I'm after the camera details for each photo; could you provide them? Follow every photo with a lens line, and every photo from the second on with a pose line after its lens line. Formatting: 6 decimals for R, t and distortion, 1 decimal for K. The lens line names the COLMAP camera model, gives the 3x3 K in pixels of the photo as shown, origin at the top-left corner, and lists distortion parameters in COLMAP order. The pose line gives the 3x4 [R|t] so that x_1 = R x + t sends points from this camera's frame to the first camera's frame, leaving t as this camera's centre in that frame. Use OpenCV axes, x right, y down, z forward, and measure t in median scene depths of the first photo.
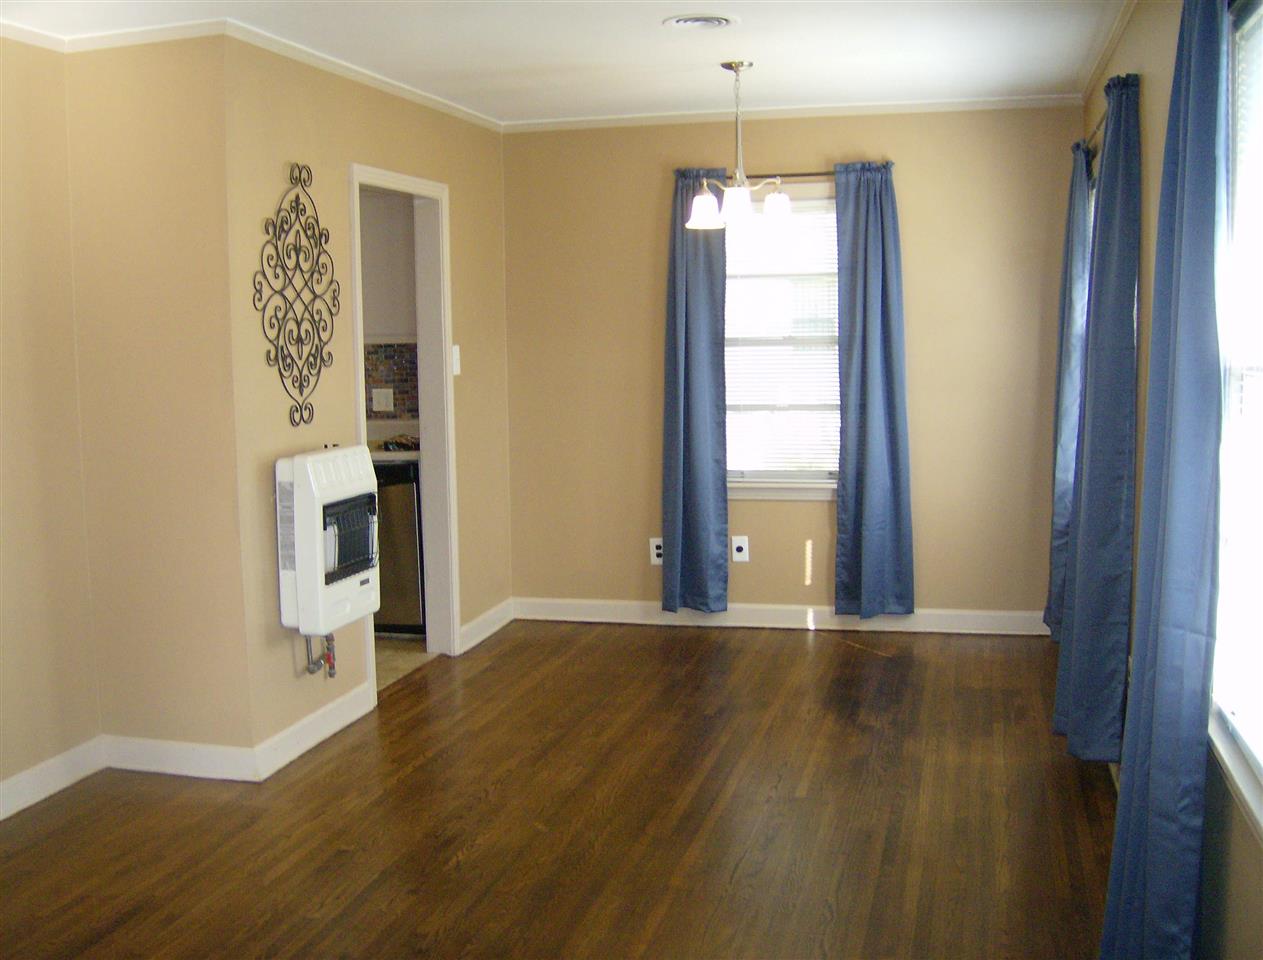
lens RADIAL K [[1401.5, 0, 631.5], [0, 1401.5, 480.0], [0, 0, 1]] dist [-0.011025, -0.006206]
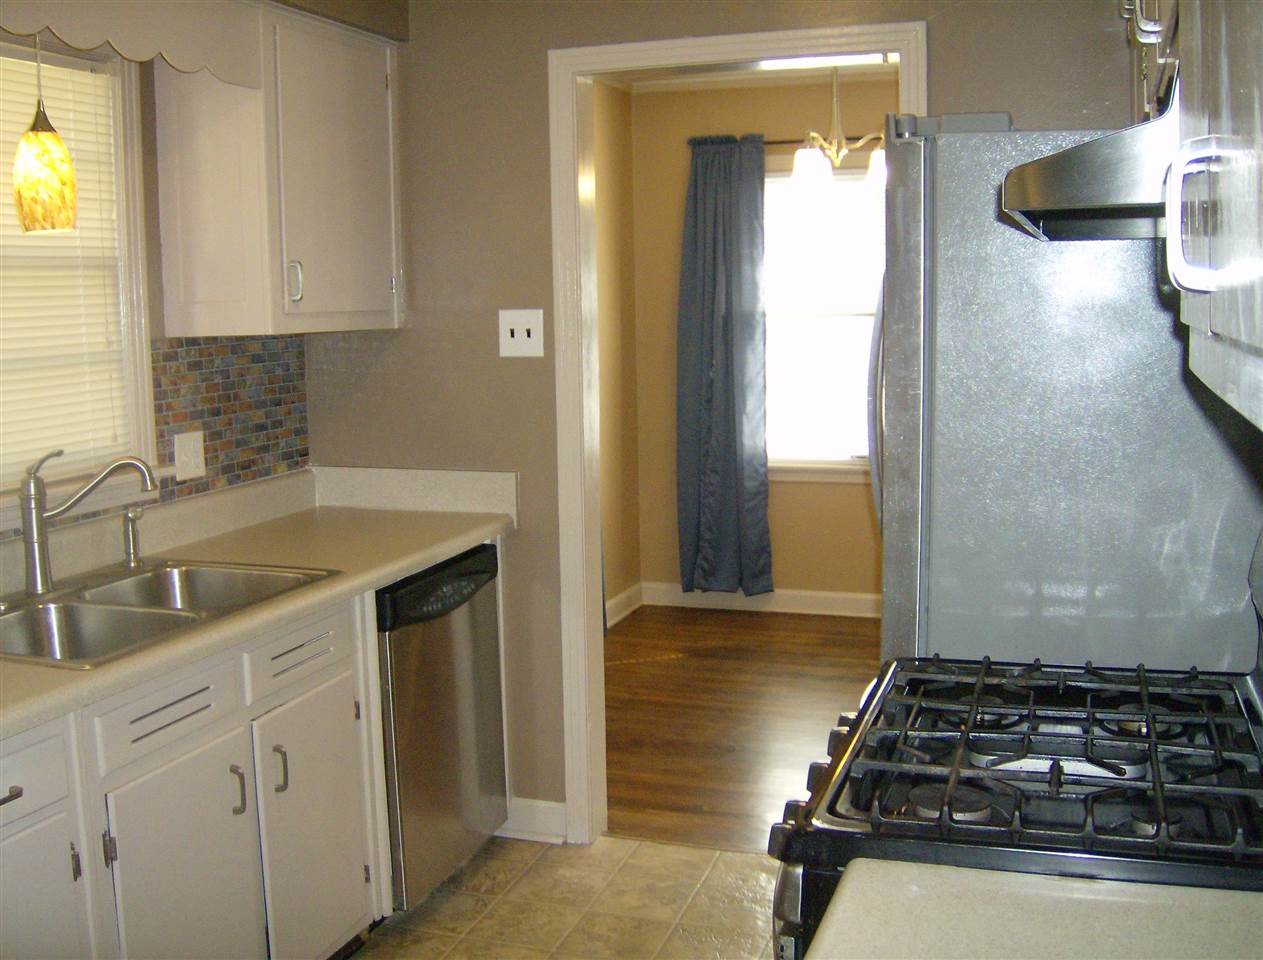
lens RADIAL K [[1401.5, 0, 631.5], [0, 1401.5, 480.0], [0, 0, 1]] dist [-0.011025, -0.006206]
pose [[0.064682, -0.112352, 0.991561, -0.644155], [0.127104, 0.986476, 0.103484, -0.079438], [-0.989778, 0.119338, 0.078088, 0.817157]]
